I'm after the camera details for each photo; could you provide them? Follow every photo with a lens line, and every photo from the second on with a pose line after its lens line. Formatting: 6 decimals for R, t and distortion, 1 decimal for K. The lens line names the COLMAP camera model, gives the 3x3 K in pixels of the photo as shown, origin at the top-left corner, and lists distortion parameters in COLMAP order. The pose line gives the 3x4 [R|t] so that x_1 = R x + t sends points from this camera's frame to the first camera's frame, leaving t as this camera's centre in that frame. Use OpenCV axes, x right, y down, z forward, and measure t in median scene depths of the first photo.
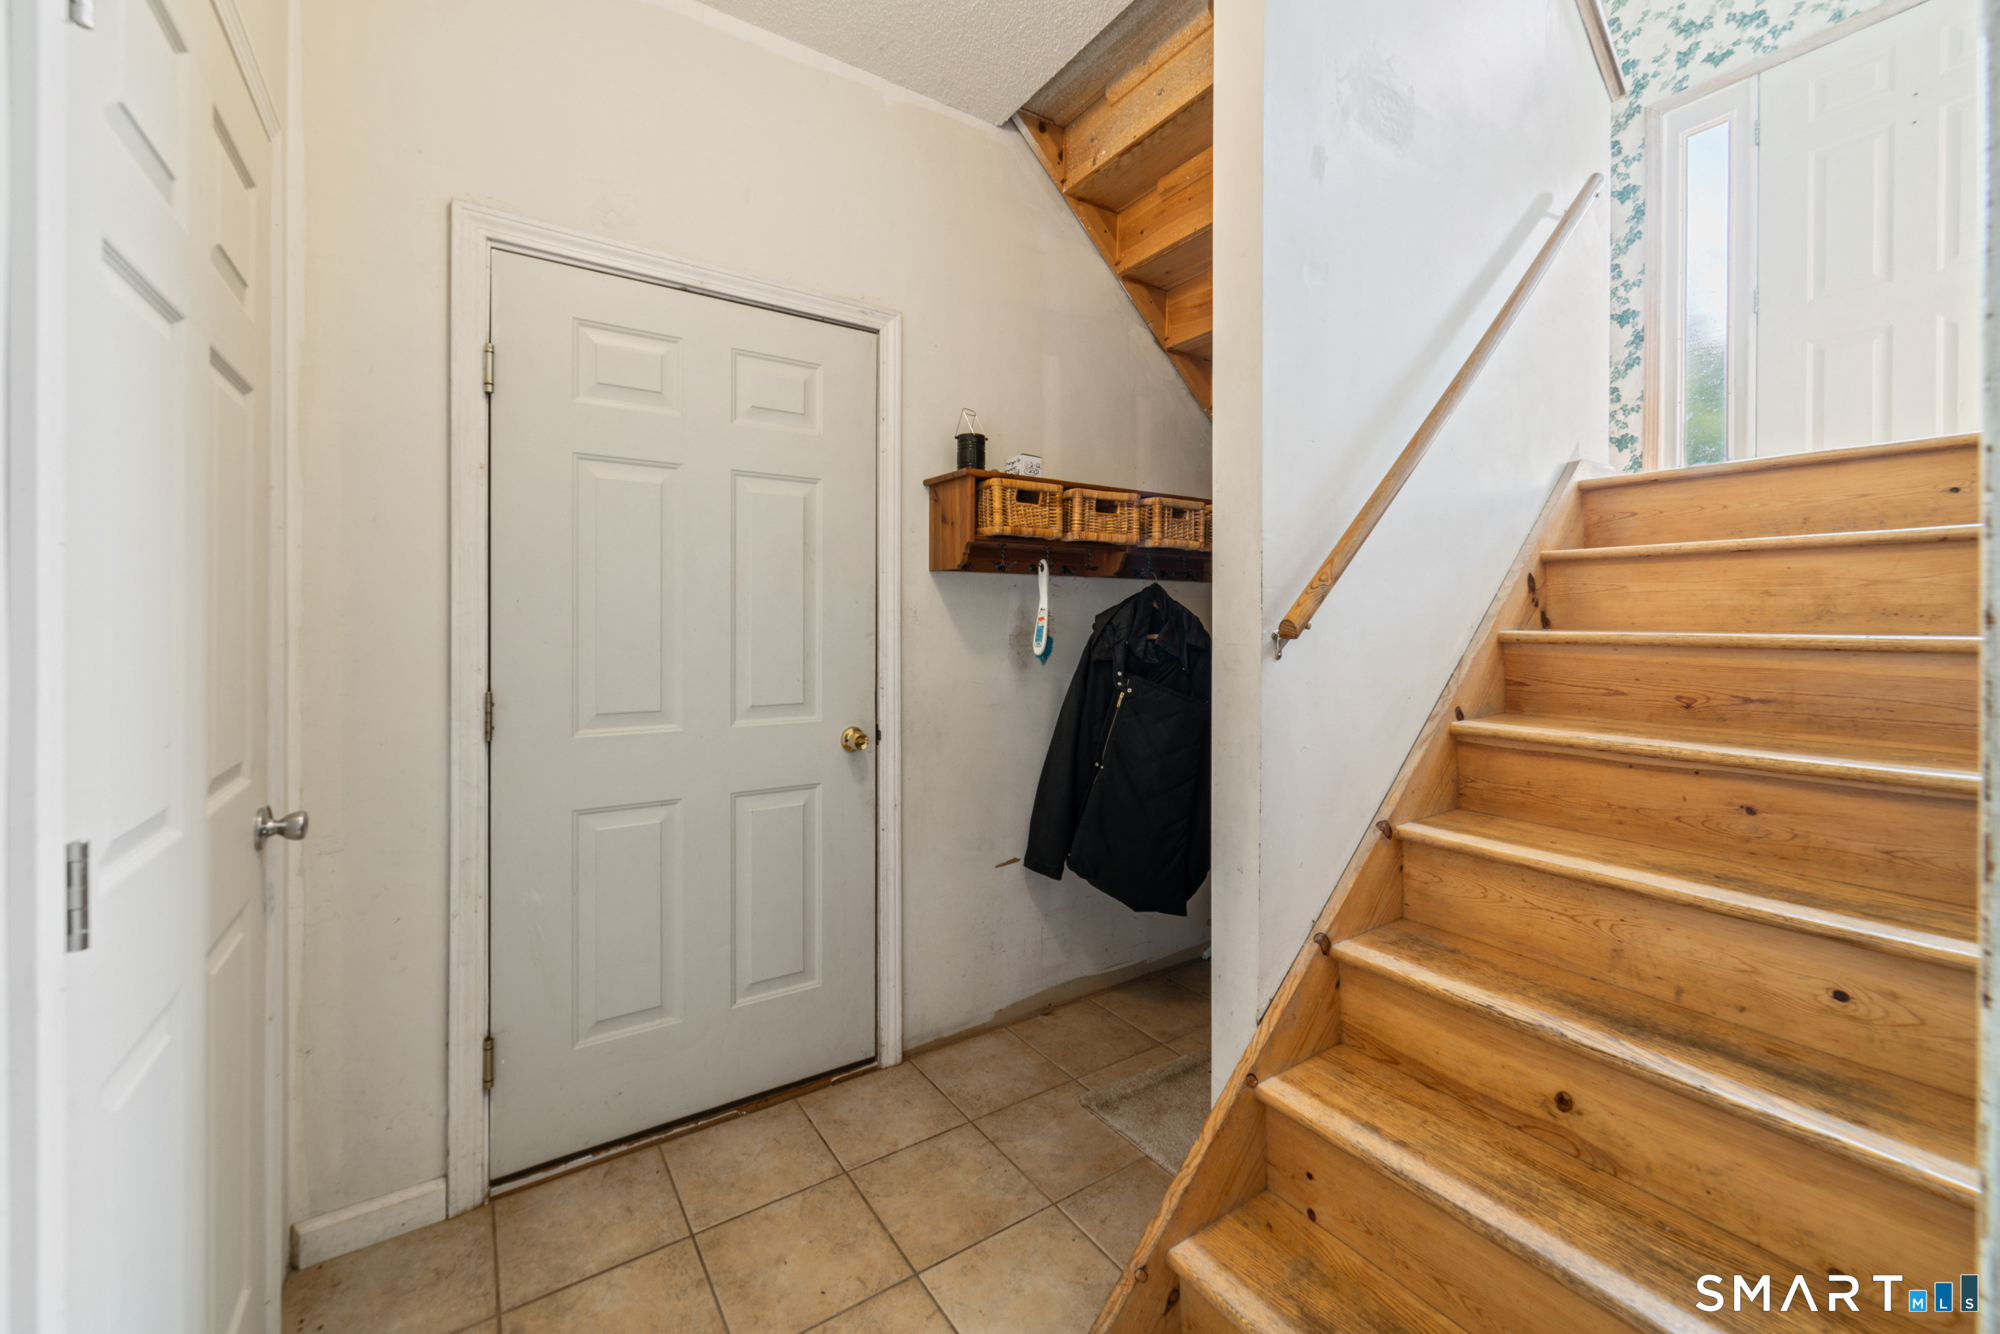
lens RADIAL K [[798.8, 0, 1008.8], [0, 798.8, 618.1], [0, 0, 1]] dist [0.002223, 0.000028]
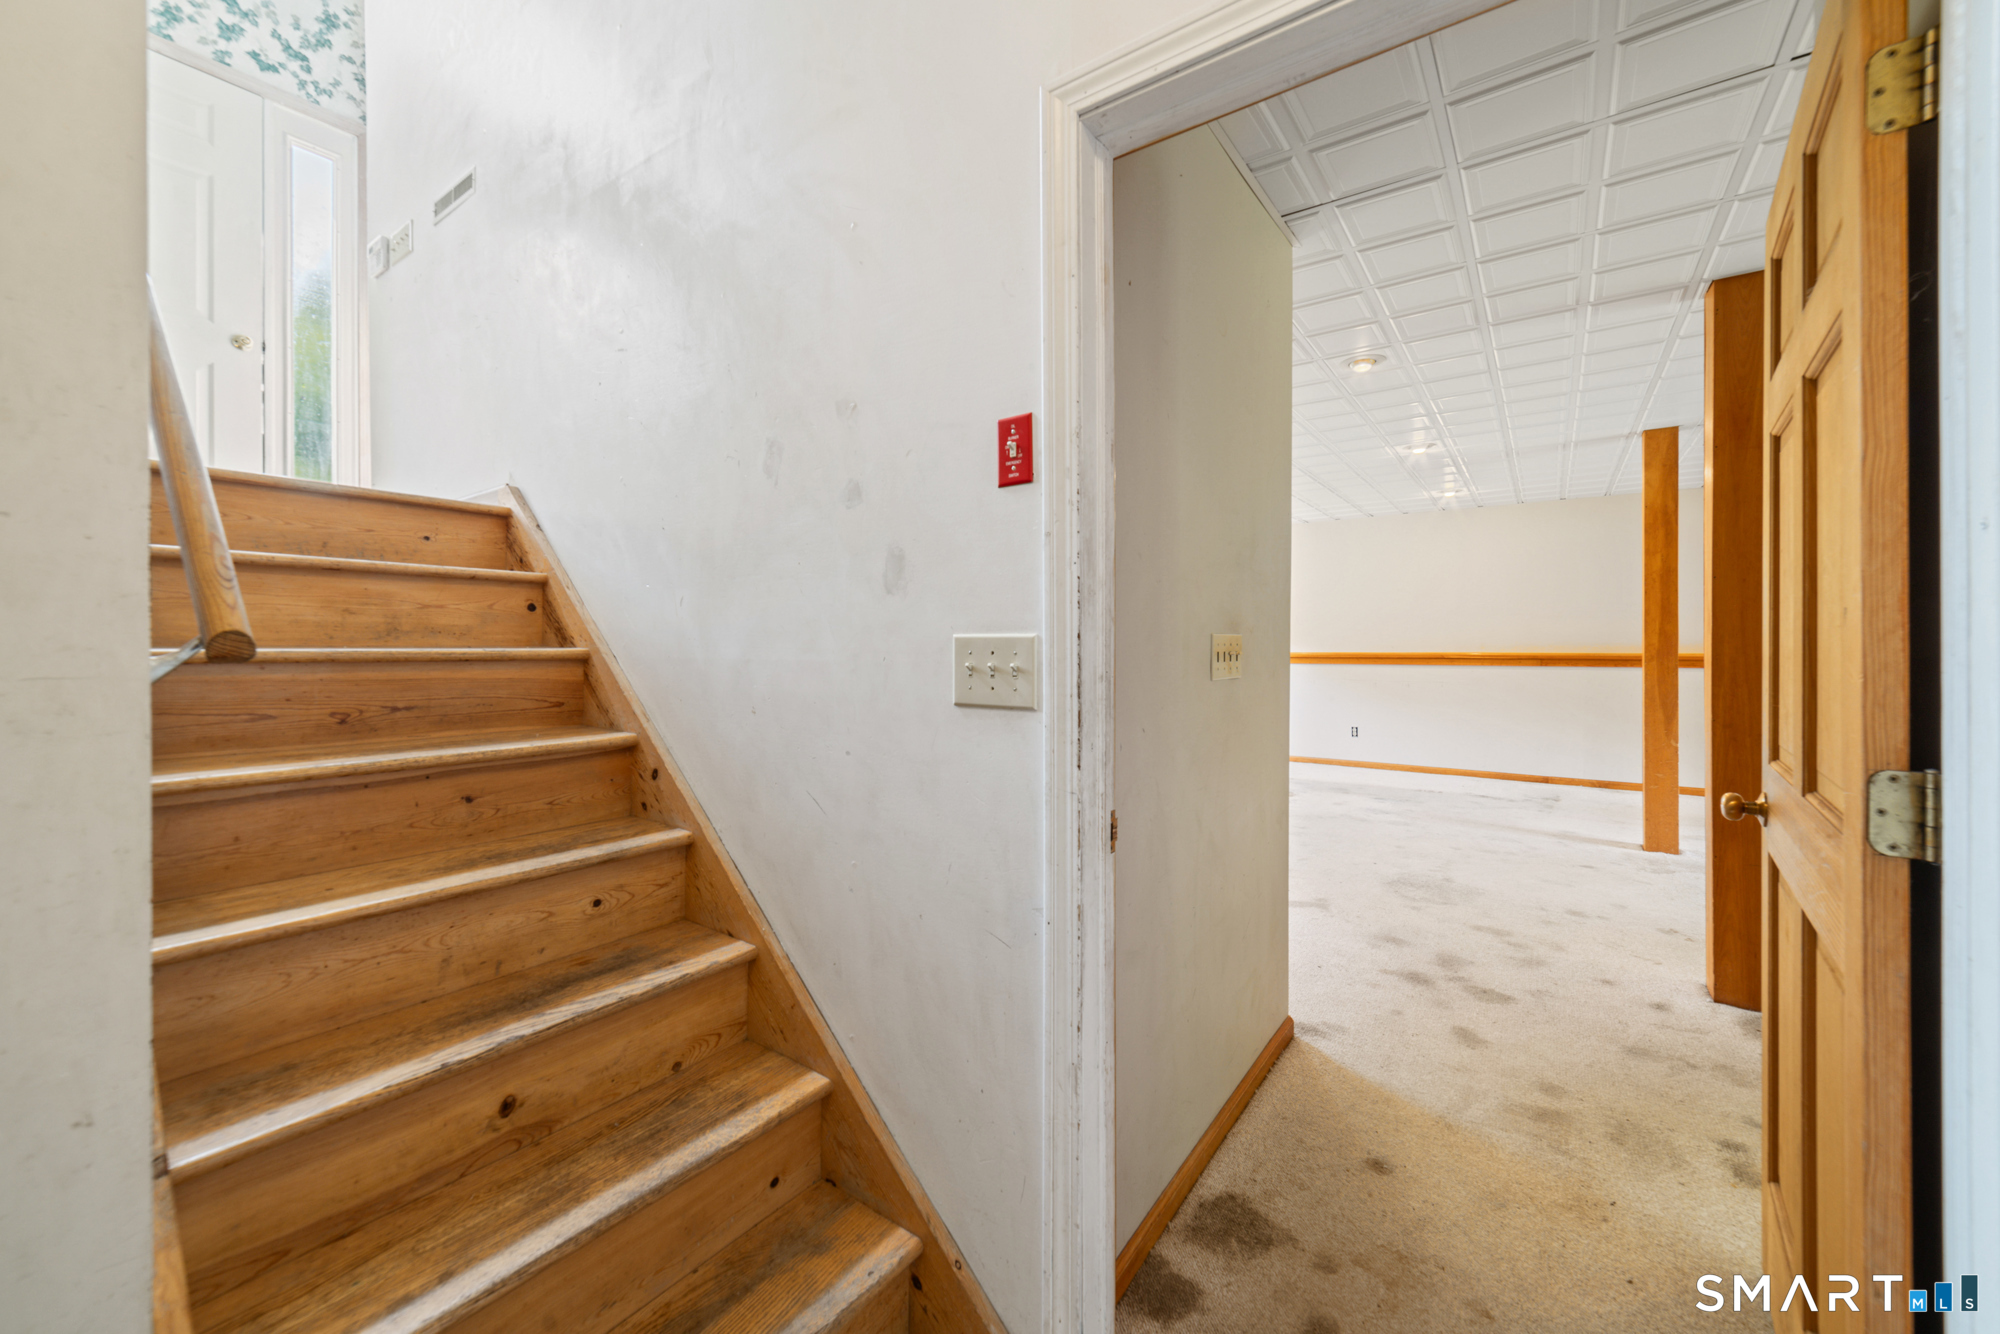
lens RADIAL K [[778.0, 0, 991.7], [0, 778.0, 612.3], [0, 0, 1]] dist [-0.010310, 0.000164]
pose [[-0.350683, 0.031882, 0.935951, -0.404423], [-0.008324, 0.999275, -0.037158, 0.002664], [-0.936457, -0.020821, -0.350163, 0.670936]]
